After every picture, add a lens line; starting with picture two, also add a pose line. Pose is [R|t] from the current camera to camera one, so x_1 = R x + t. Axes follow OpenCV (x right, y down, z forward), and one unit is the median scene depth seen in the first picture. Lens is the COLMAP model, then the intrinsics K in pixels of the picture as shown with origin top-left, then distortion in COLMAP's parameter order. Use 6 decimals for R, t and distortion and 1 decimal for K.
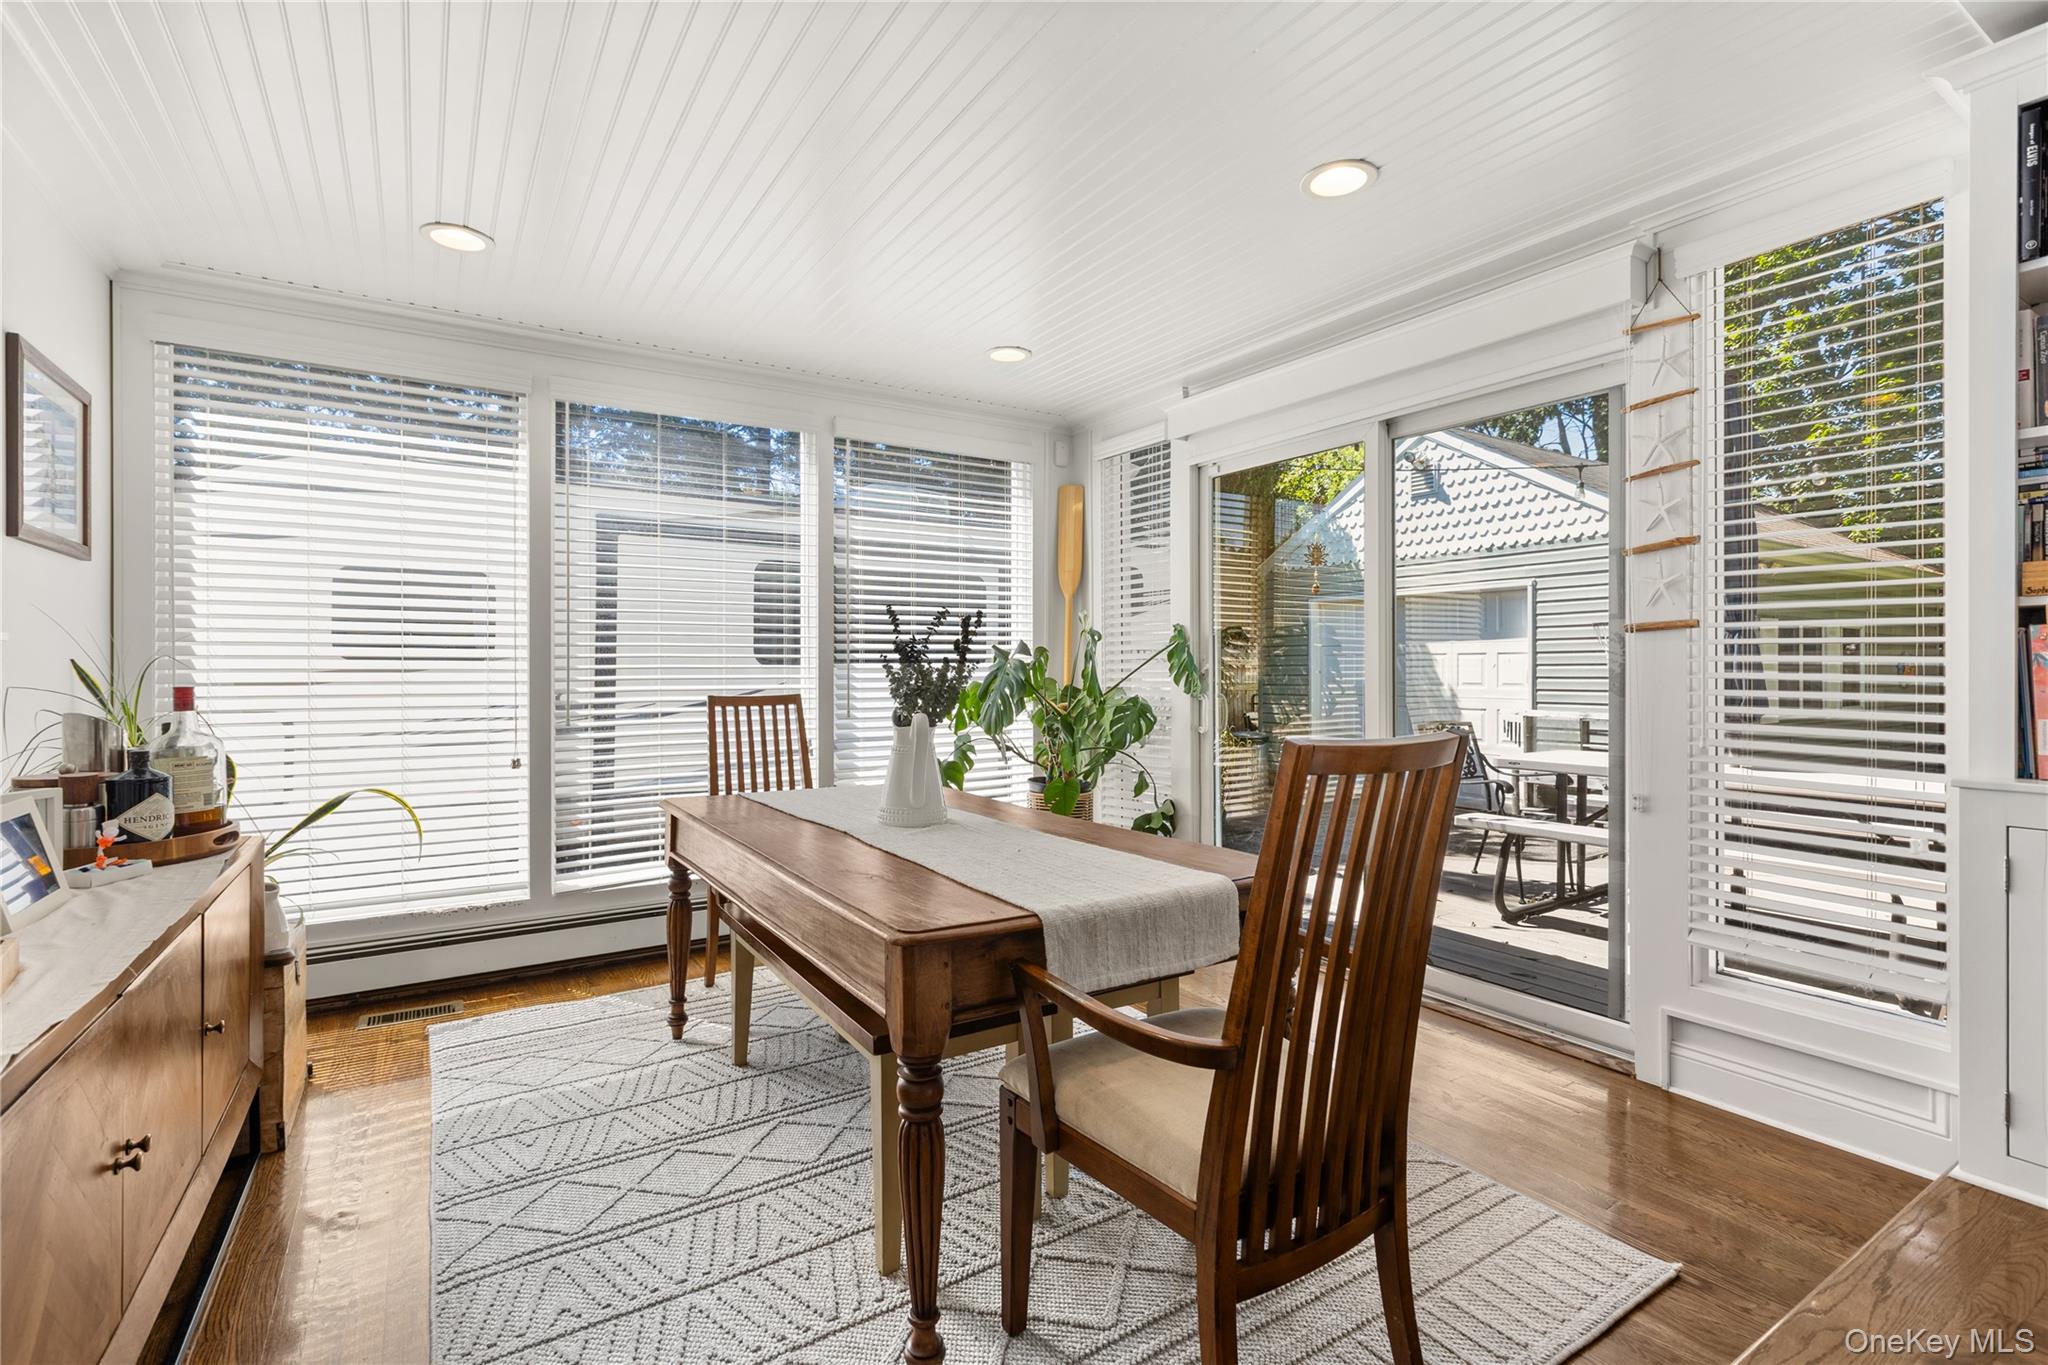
lens RADIAL K [[933.6, 0, 1029.9], [0, 933.6, 679.7], [0, 0, 1]] dist [-0.002964, 0.000845]
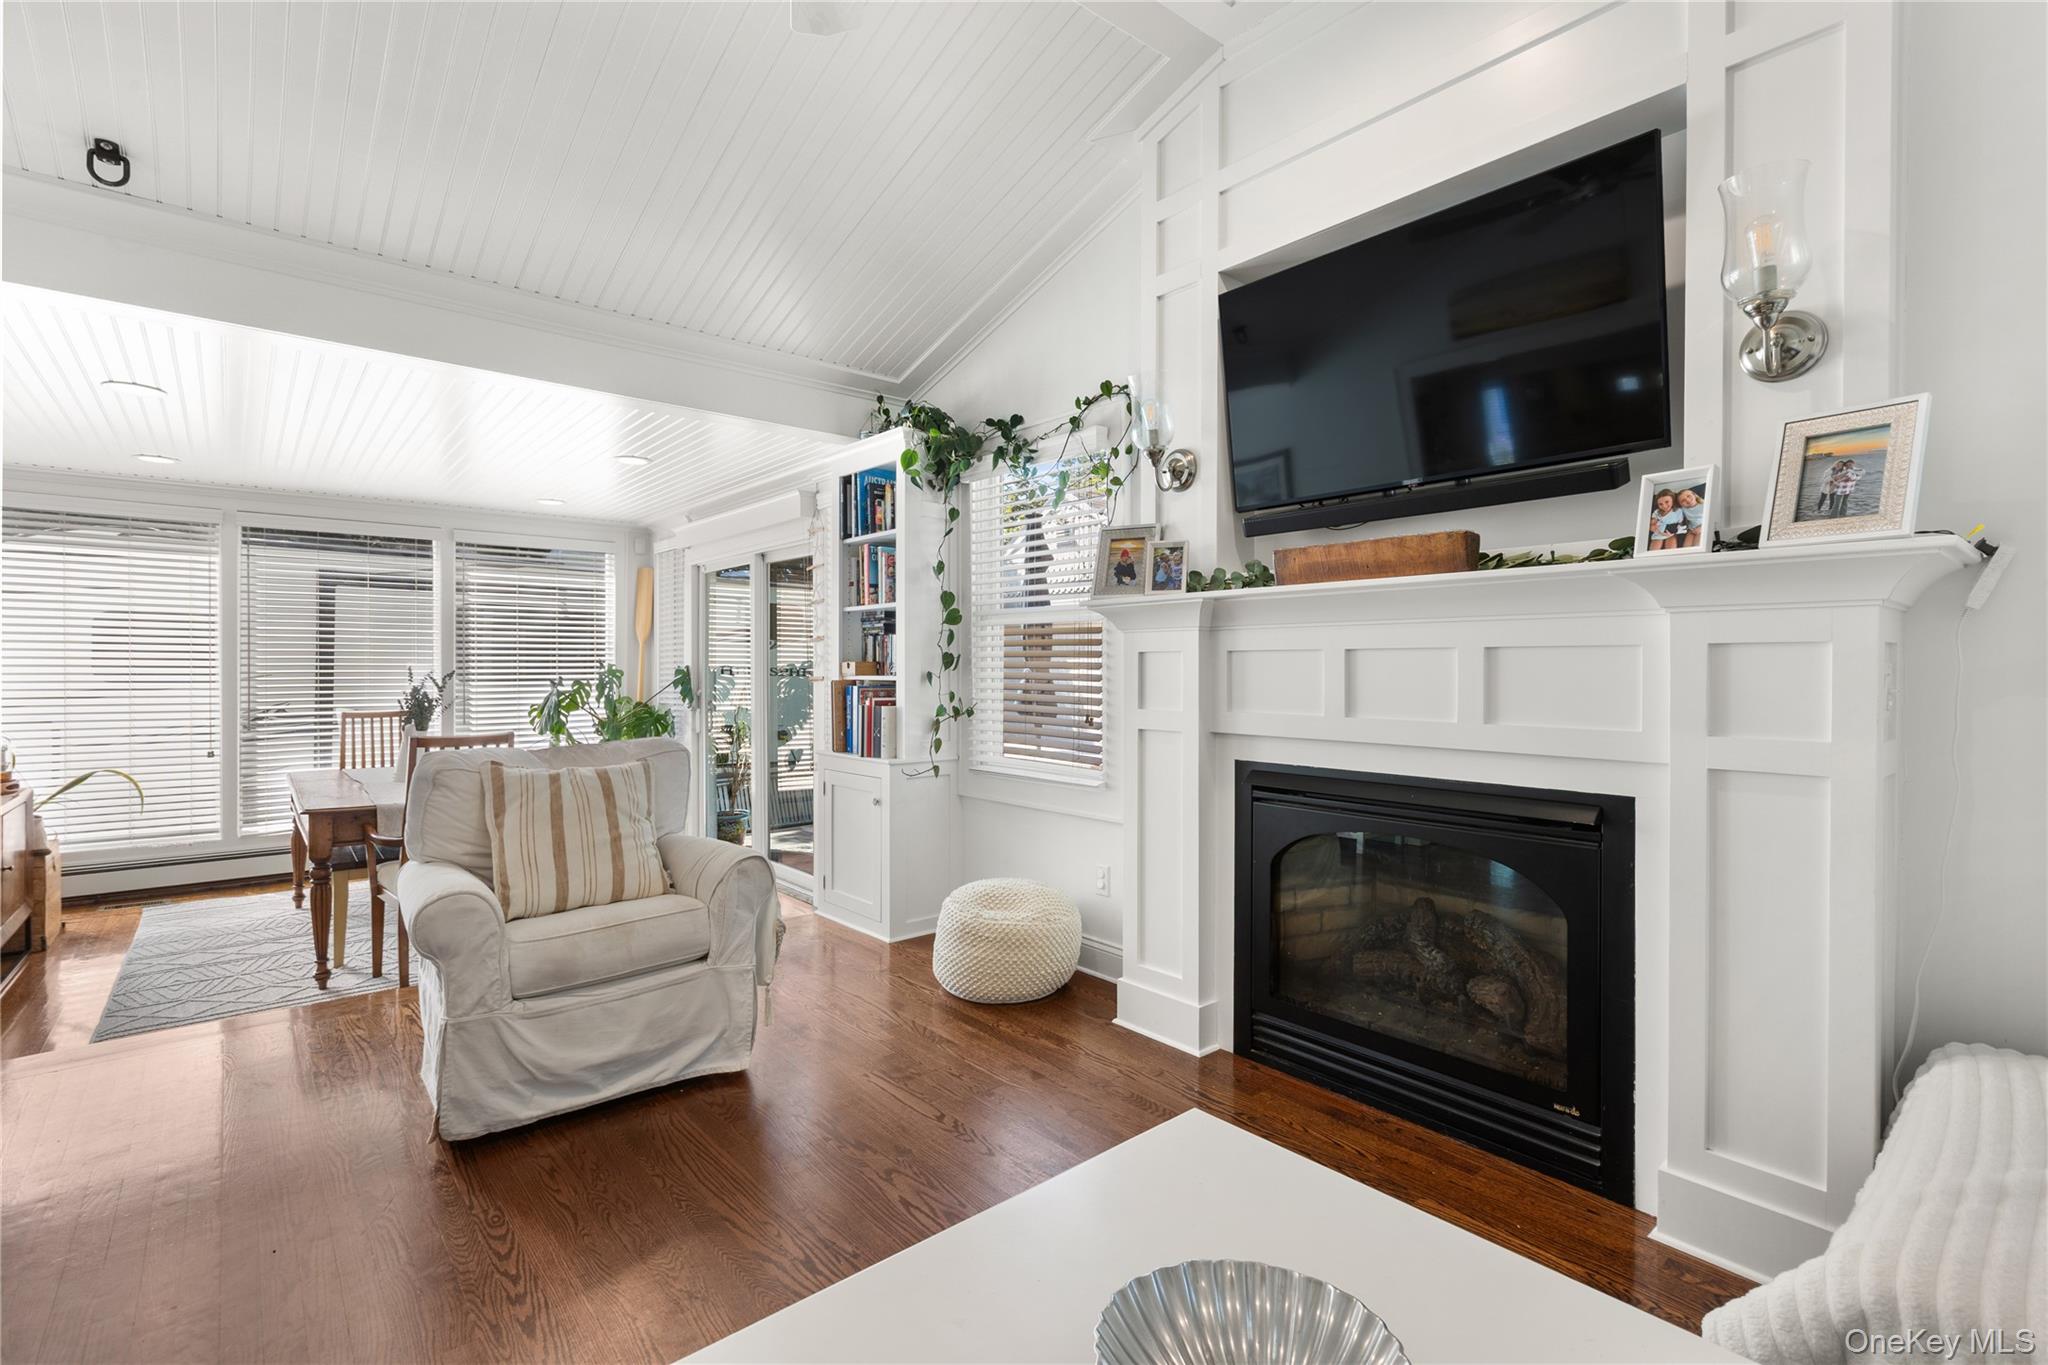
lens RADIAL K [[933.6, 0, 1029.4], [0, 933.6, 683.1], [0, 0, 1]] dist [-0.002964, 0.000845]
pose [[0.991530, 0.003425, 0.129835, 0.671805], [-0.003876, 0.999987, 0.003220, -0.045881], [-0.129822, -0.003696, 0.991530, -0.814927]]
